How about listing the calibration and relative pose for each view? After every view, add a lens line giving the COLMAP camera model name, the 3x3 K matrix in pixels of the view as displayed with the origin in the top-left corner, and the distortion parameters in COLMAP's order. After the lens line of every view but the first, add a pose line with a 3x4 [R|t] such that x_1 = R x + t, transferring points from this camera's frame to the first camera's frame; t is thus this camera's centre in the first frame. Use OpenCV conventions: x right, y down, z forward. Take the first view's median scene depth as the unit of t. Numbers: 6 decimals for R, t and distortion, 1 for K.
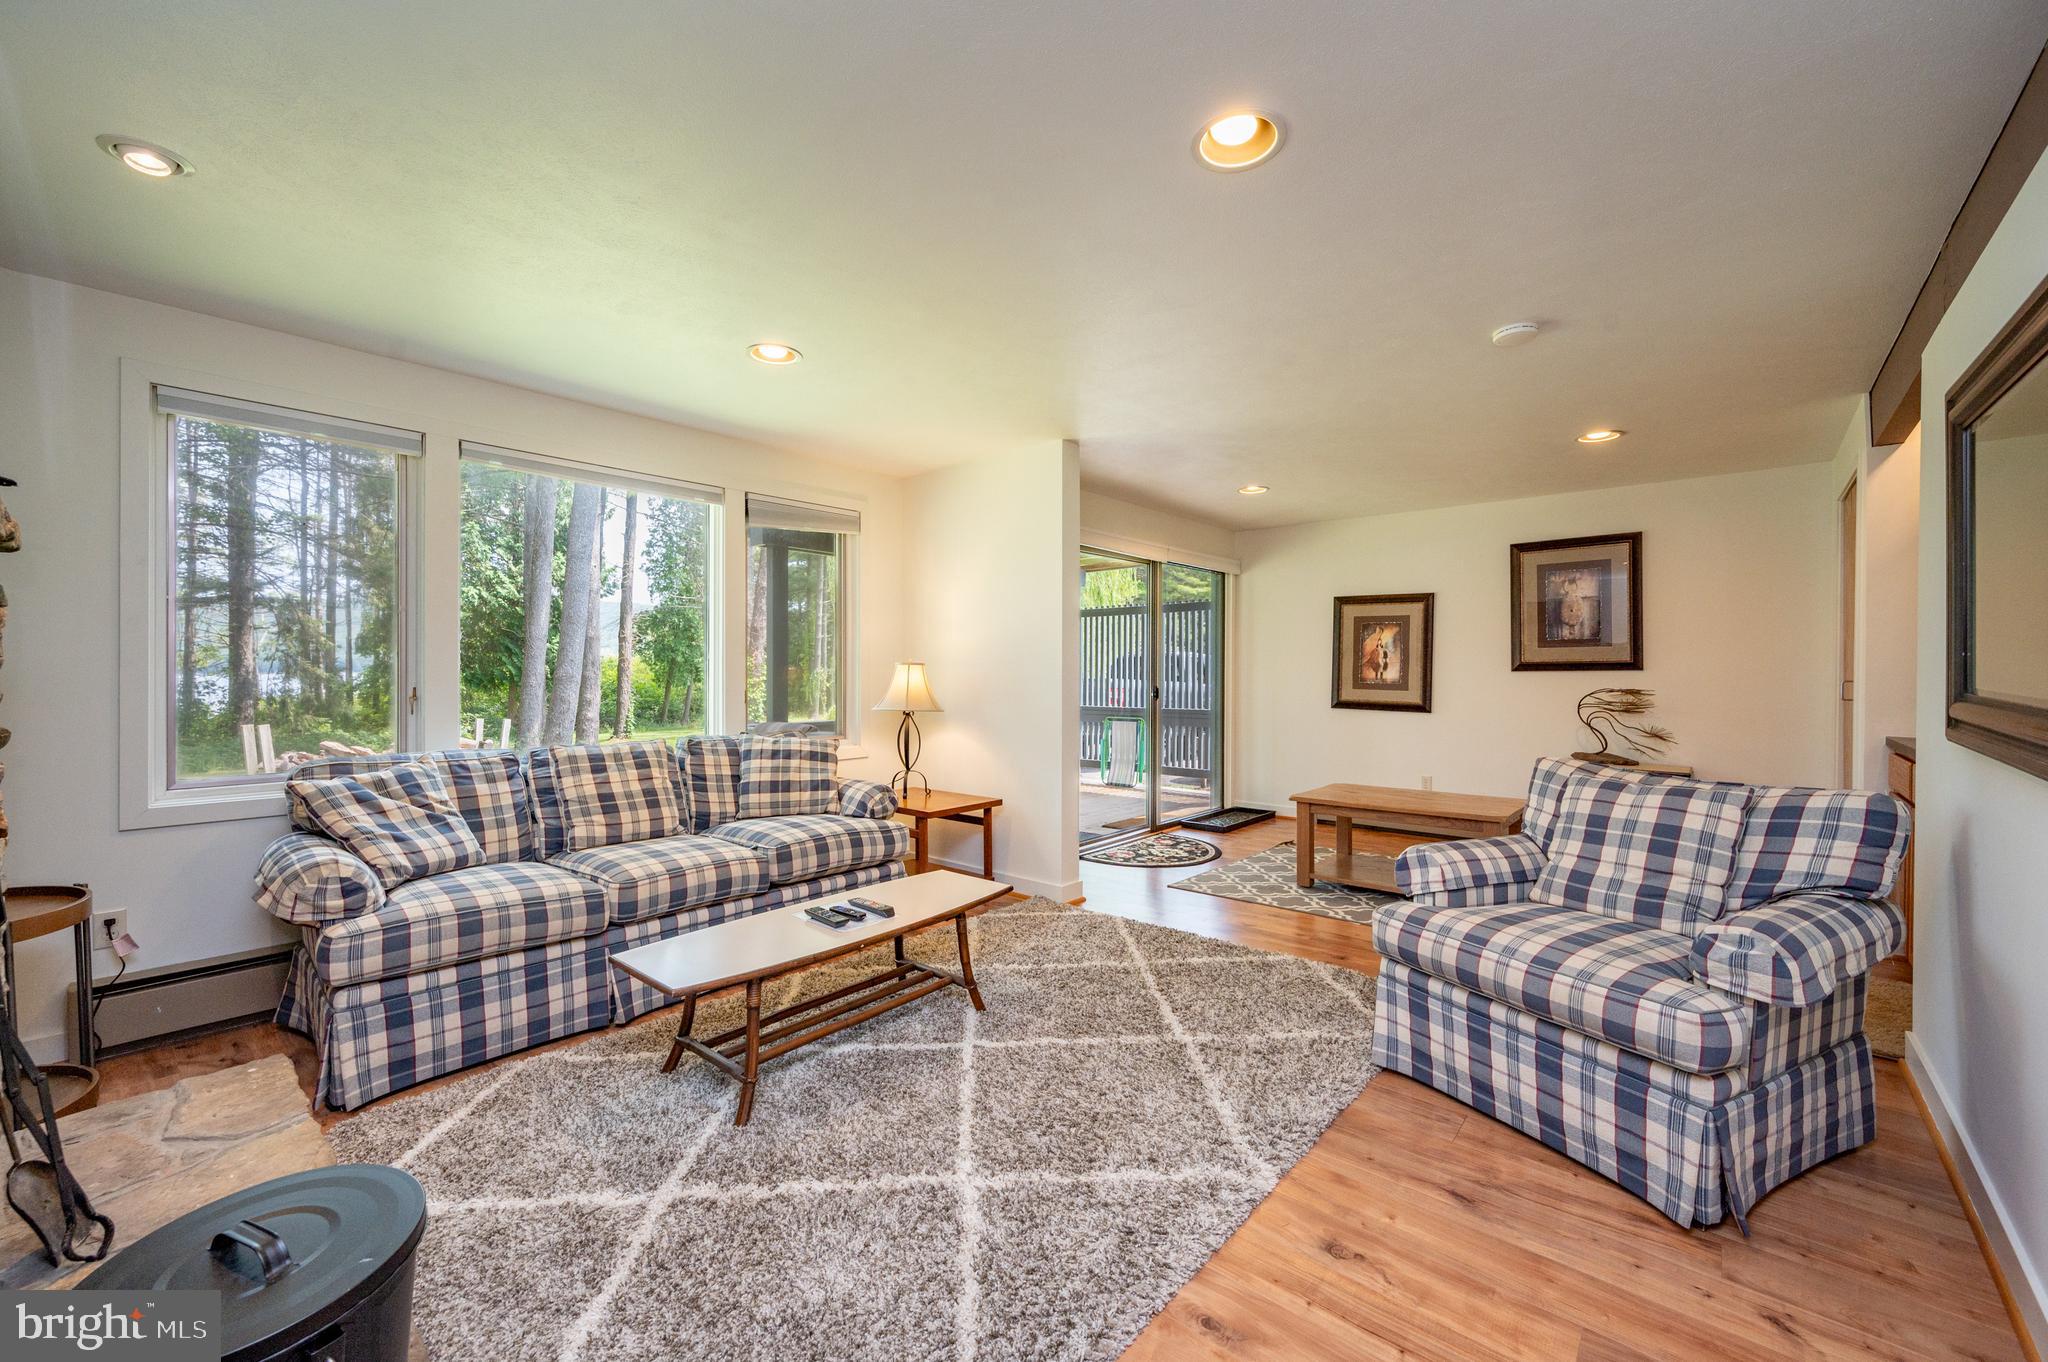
lens RADIAL K [[815.3, 0, 1019.2], [0, 815.3, 660.8], [0, 0, 1]] dist [-0.000553, -0.000276]
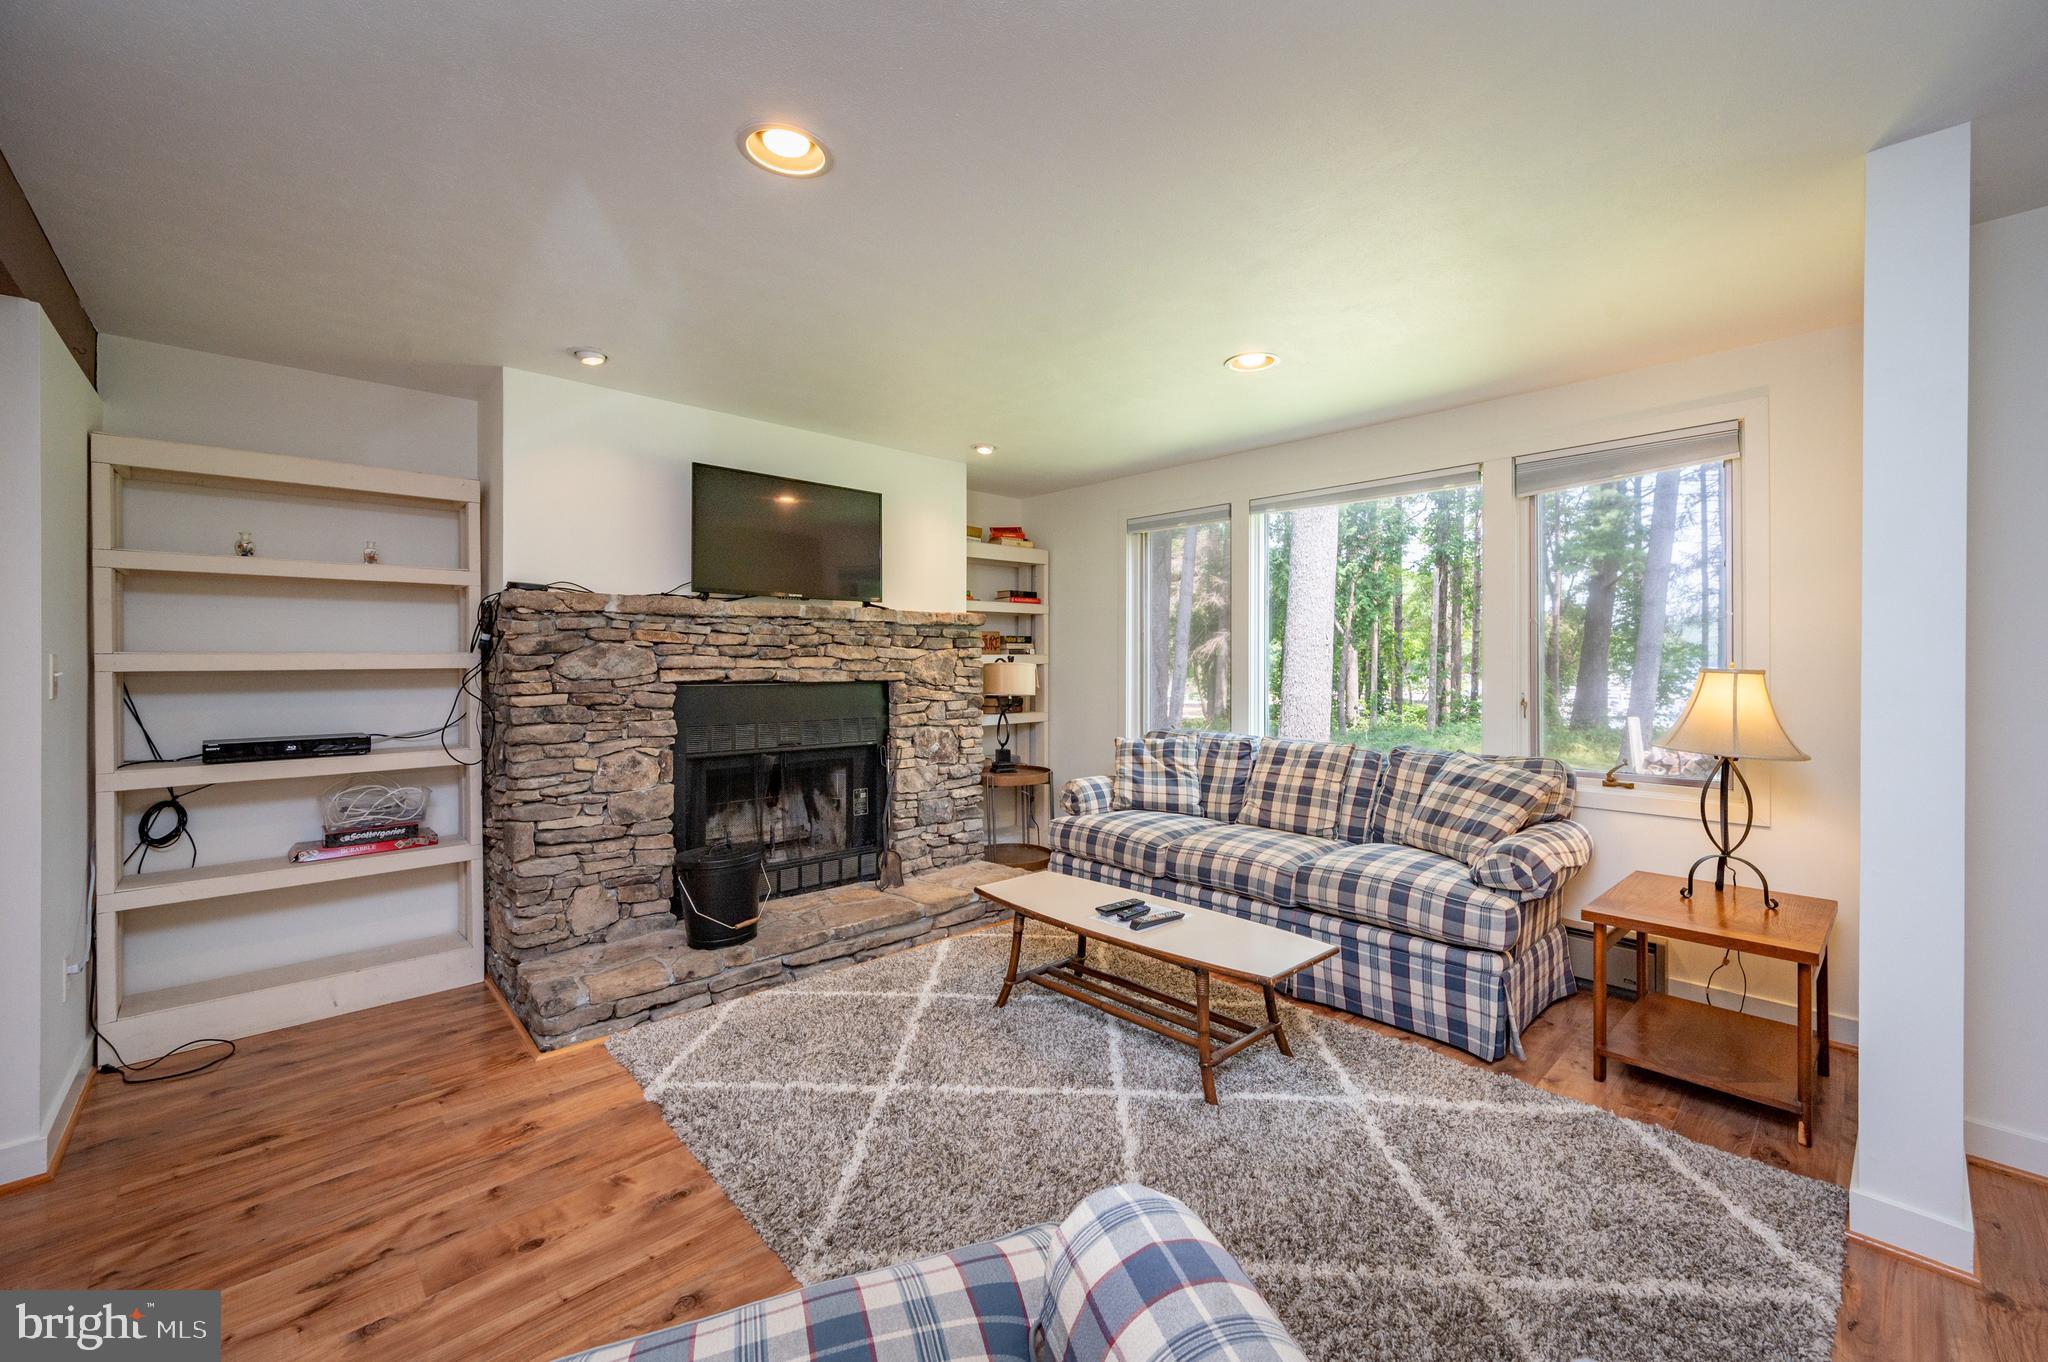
lens RADIAL K [[814.0, 0, 1030.3], [0, 814.0, 654.4], [0, 0, 1]] dist [-0.002091, -0.000070]
pose [[-0.106328, -0.006137, -0.994312, 0.777660], [0.015163, 0.999855, -0.007793, -0.017480], [0.994215, -0.015906, -0.106220, 0.902827]]
